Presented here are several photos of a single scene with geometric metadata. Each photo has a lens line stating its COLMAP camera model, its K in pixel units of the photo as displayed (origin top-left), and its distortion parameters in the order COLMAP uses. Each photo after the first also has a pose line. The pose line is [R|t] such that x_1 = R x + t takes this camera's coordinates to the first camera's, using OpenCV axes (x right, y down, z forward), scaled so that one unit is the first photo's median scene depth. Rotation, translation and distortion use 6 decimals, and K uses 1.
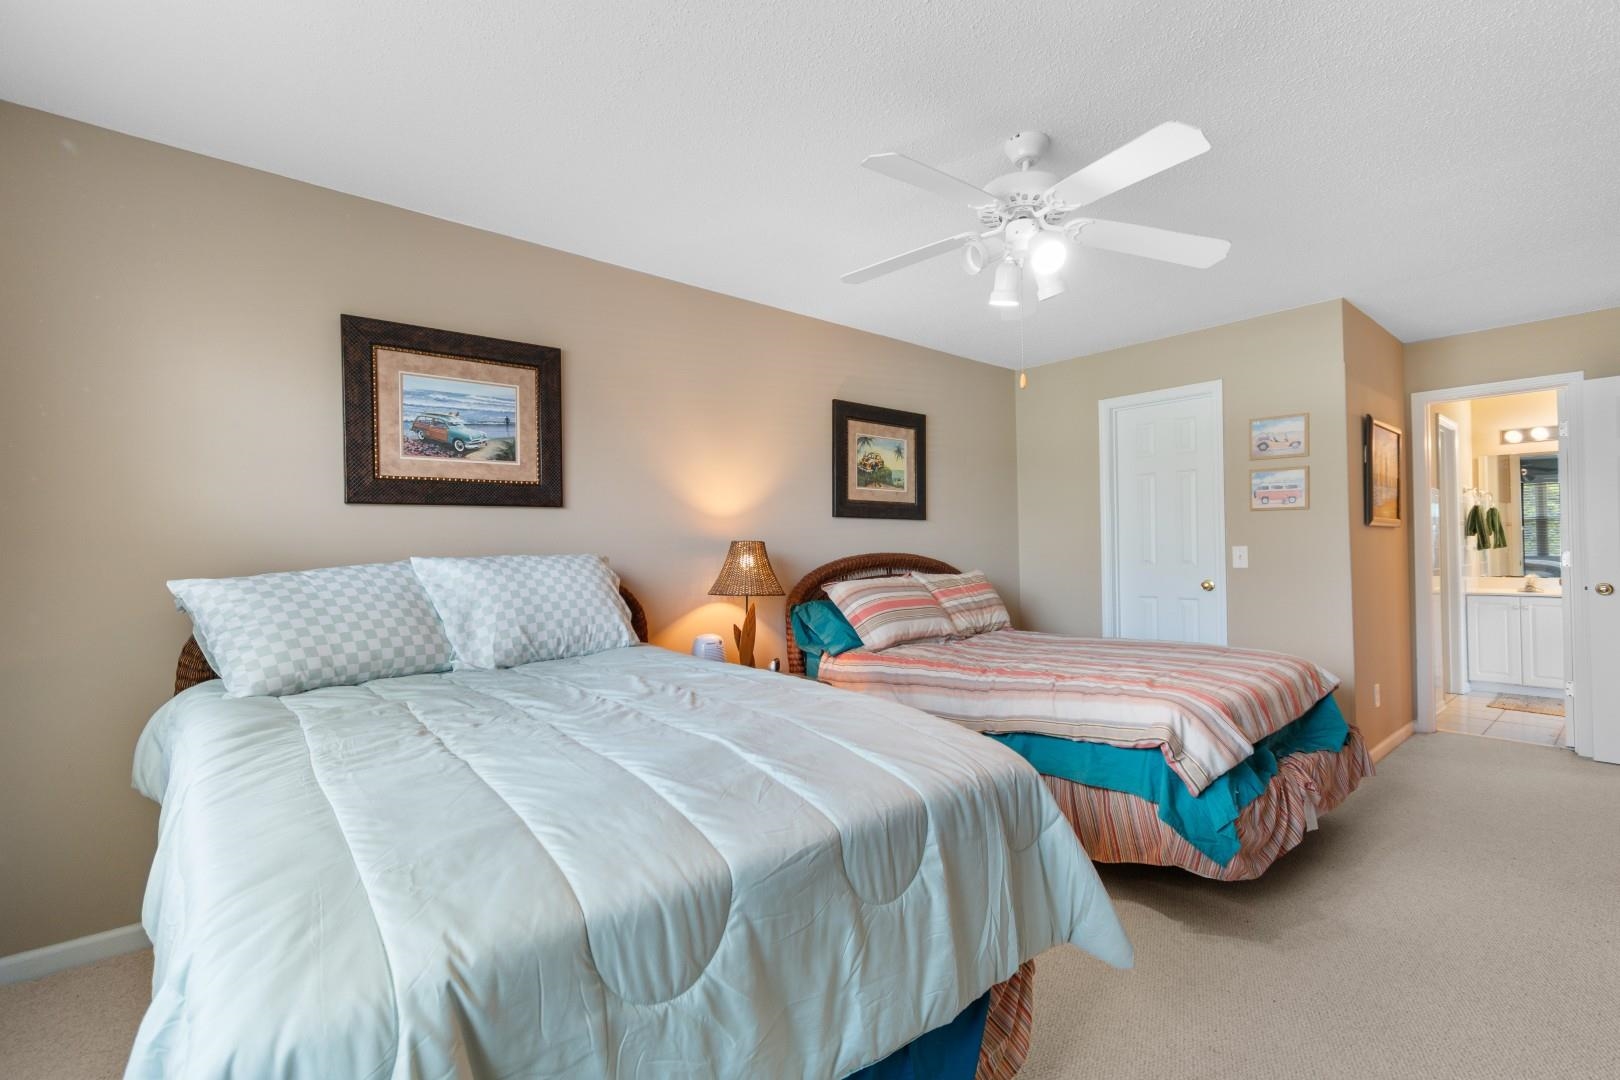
lens RADIAL K [[718.0, 0, 830.2], [0, 718.0, 549.7], [0, 0, 1]] dist [0.001539, -0.000228]
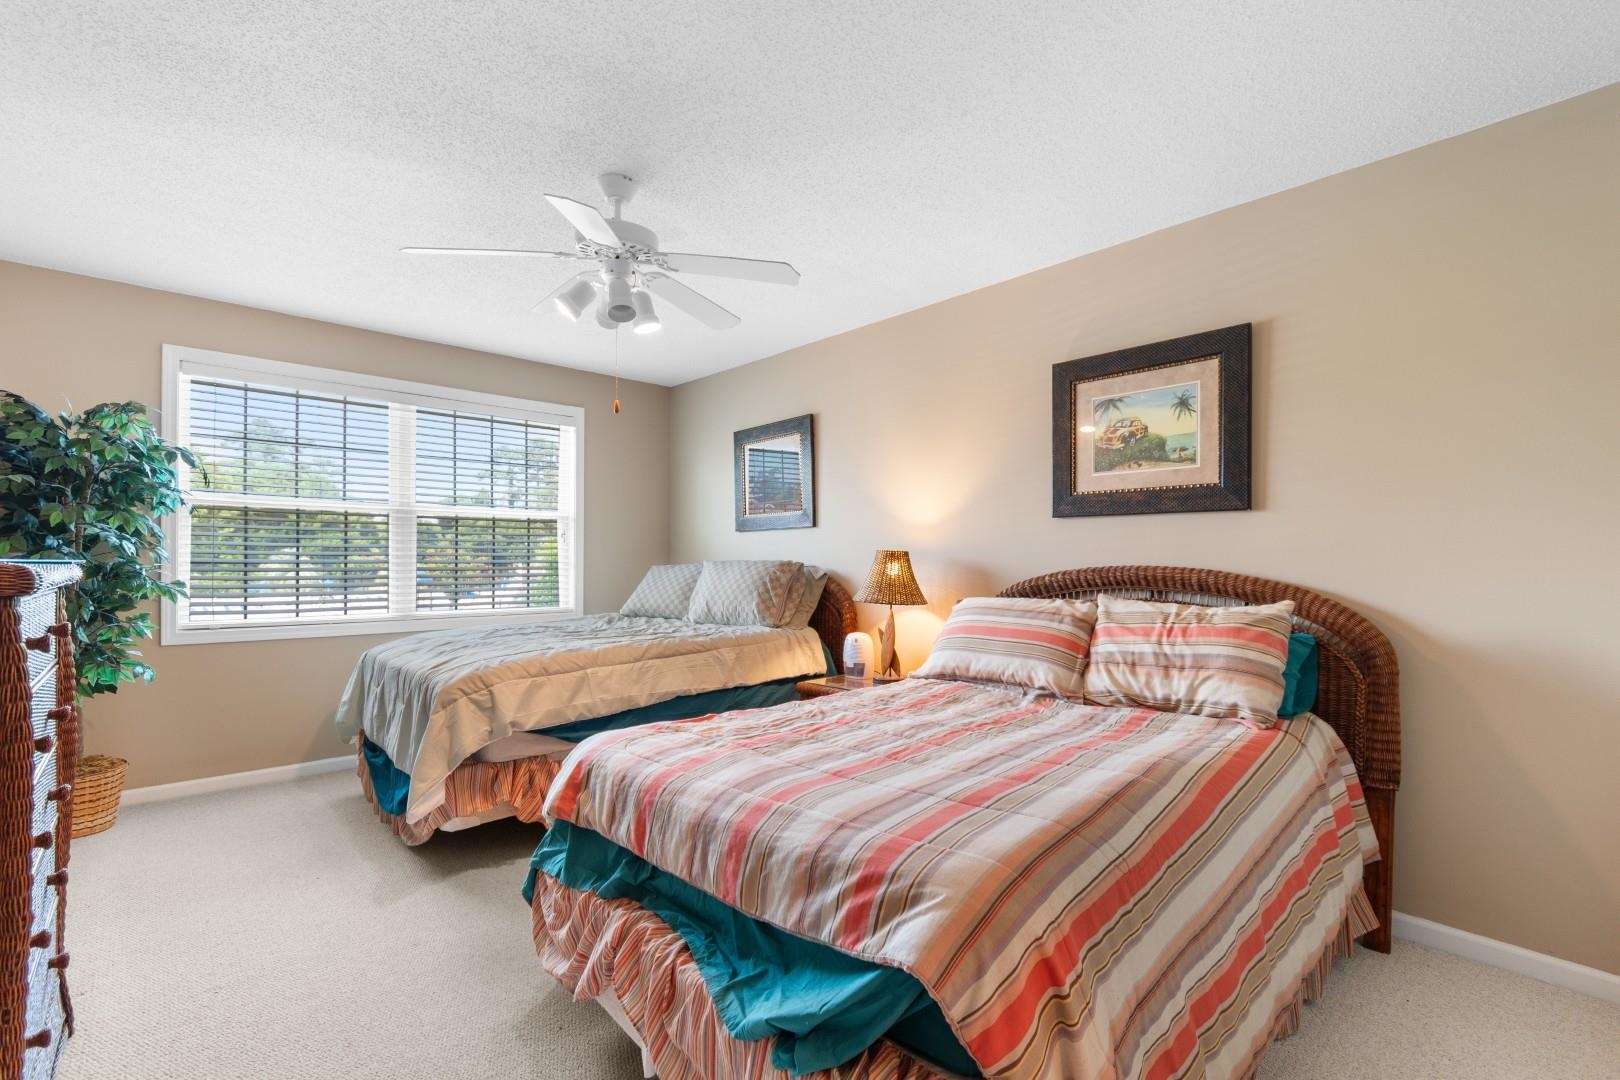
lens RADIAL K [[718.0, 0, 830.2], [0, 718.0, 549.7], [0, 0, 1]] dist [0.001539, -0.000228]
pose [[0.040583, 0.001032, -0.999176, 0.712546], [-0.001798, 0.999998, 0.000960, -0.010352], [0.999175, 0.001758, 0.040585, 0.675747]]
